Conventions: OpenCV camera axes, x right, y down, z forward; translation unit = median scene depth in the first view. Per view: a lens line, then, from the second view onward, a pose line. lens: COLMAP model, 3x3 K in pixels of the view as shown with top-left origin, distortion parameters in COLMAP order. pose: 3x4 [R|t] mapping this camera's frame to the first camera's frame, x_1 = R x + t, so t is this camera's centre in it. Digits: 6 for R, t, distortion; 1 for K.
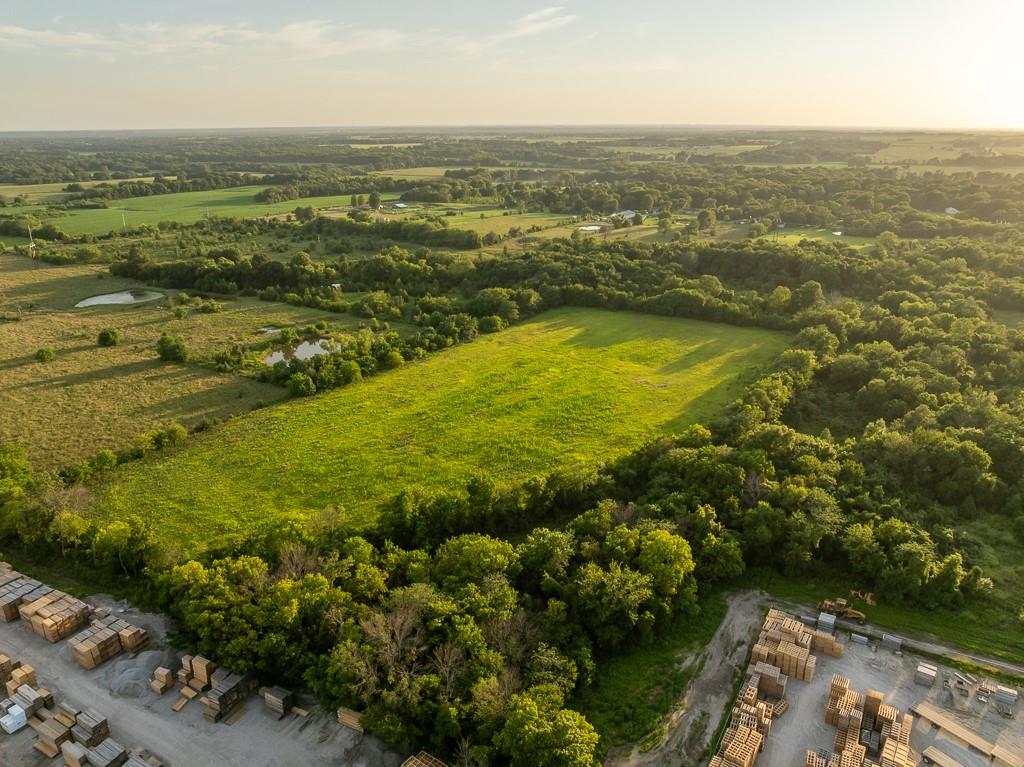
lens RADIAL K [[728.0, 0, 511.6], [0, 728.0, 382.3], [0, 0, 1]] dist [-0.051249, 0.023535]
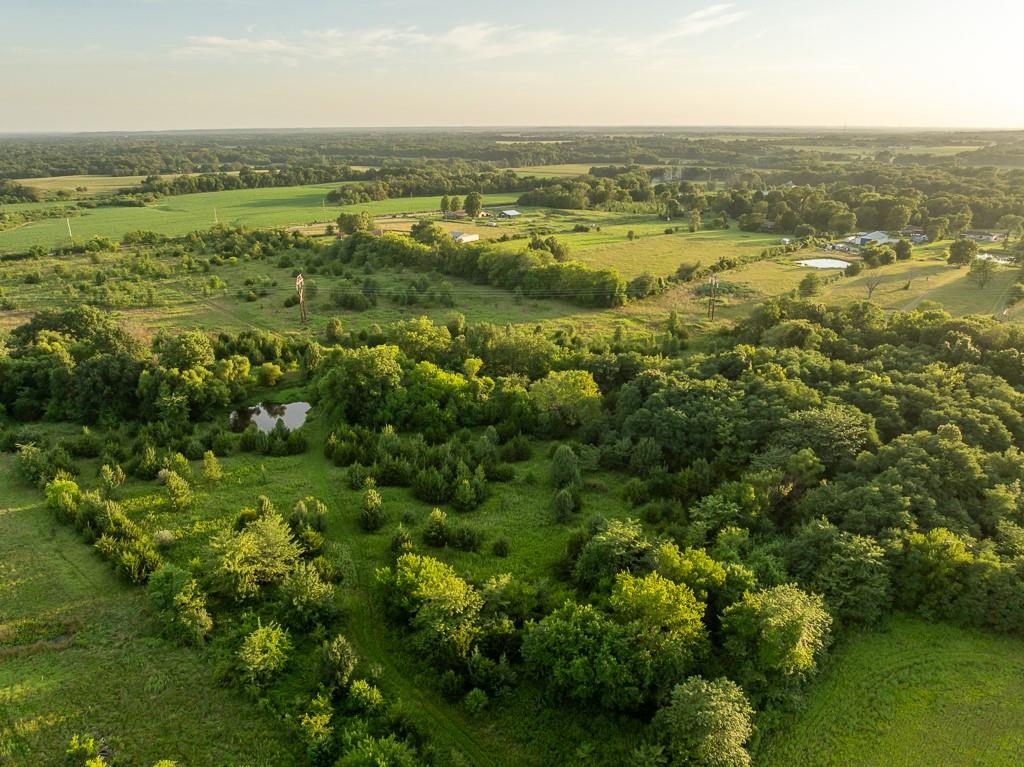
lens RADIAL K [[728.0, 0, 509.1], [0, 728.0, 382.1], [0, 0, 1]] dist [-0.051249, 0.023535]
pose [[0.978679, 0.067096, -0.194130, -0.010833], [-0.067373, 0.997714, 0.005184, -0.080190], [0.194034, 0.008006, 0.980962, 0.300914]]
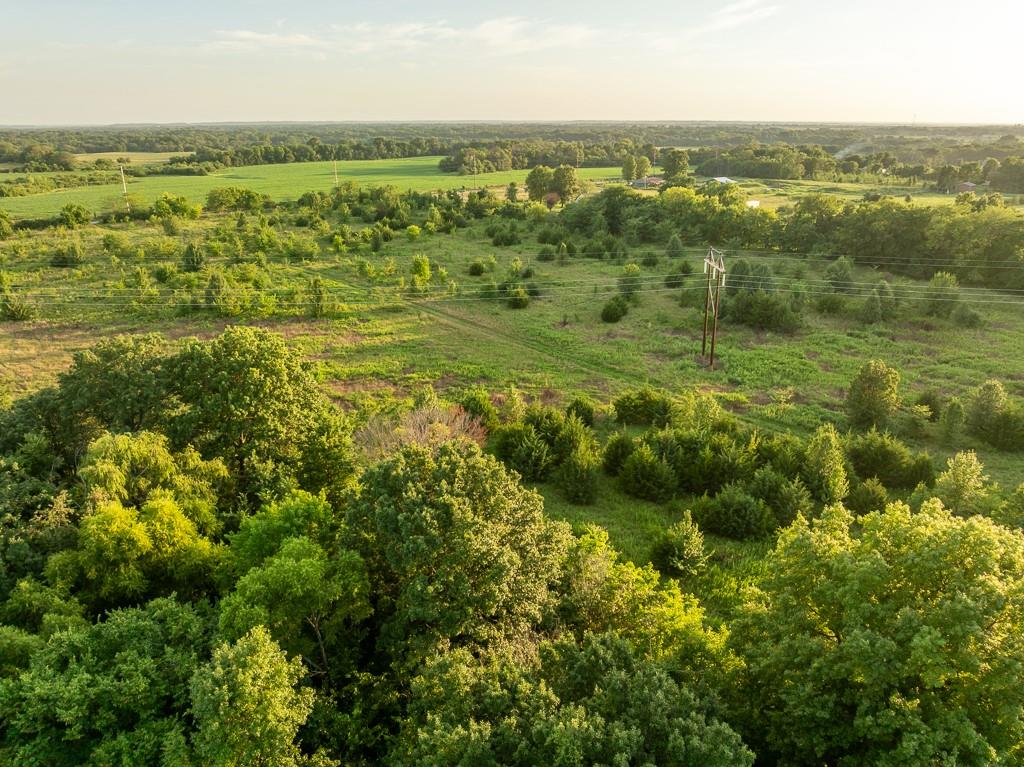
lens RADIAL K [[728.0, 0, 510.6], [0, 728.0, 389.1], [0, 0, 1]] dist [-0.051249, 0.023535]
pose [[0.971202, 0.084860, -0.222632, -0.155450], [-0.082153, 0.996390, 0.021410, -0.092872], [0.223645, -0.002503, 0.974668, 0.444543]]
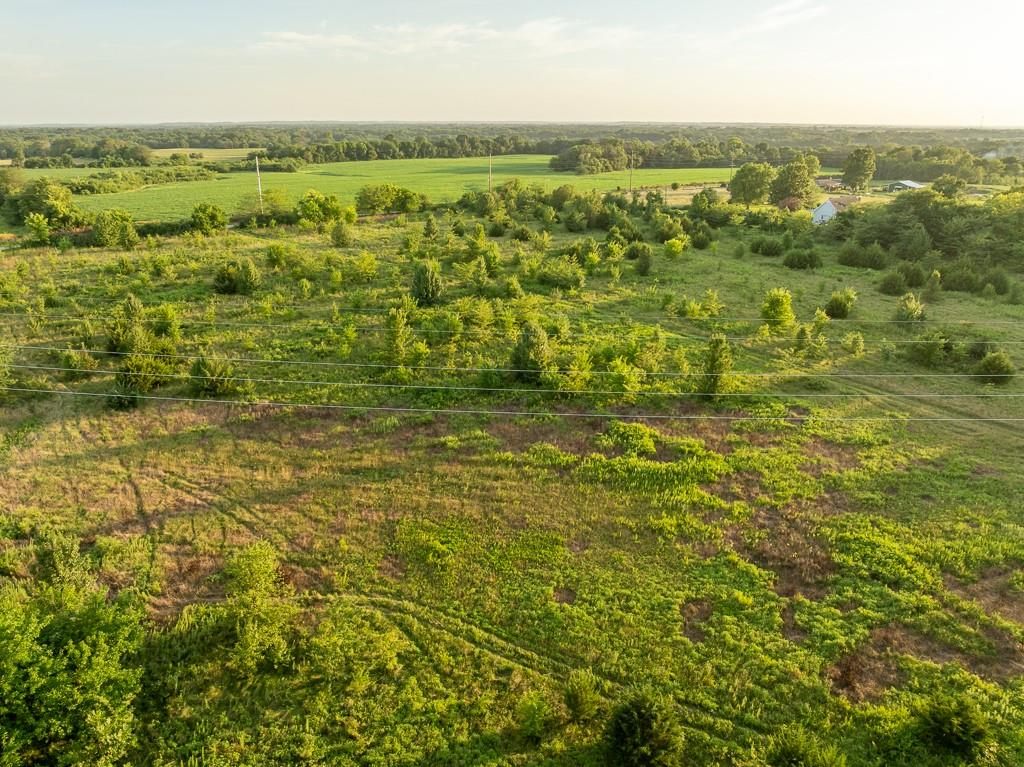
lens RADIAL K [[728.0, 0, 511.2], [0, 728.0, 390.4], [0, 0, 1]] dist [-0.051249, 0.023535]
pose [[0.957900, 0.104885, -0.267258, -0.226841], [-0.101696, 0.994481, 0.025785, -0.102043], [0.268488, 0.002479, 0.963280, 0.486457]]
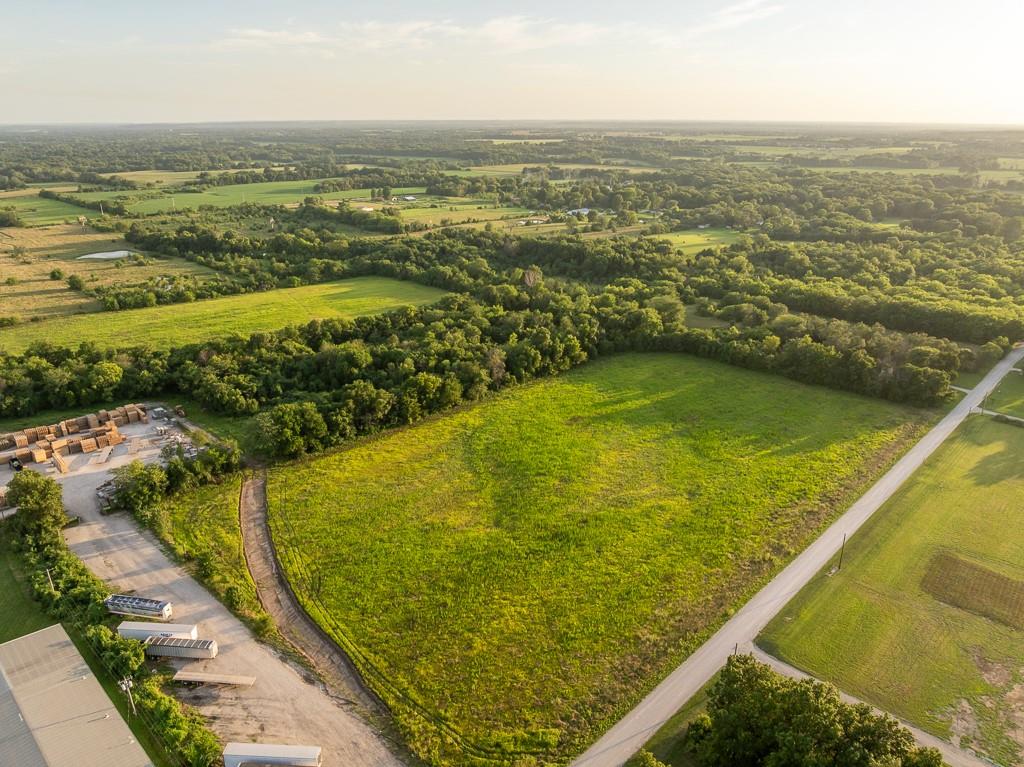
lens RADIAL K [[728.0, 0, 503.3], [0, 728.0, 380.6], [0, 0, 1]] dist [-0.051249, 0.023535]
pose [[0.966445, 0.090497, -0.240406, 0.281177], [-0.089157, 0.995881, 0.016467, 0.020083], [0.240906, 0.005519, 0.970533, -0.109600]]
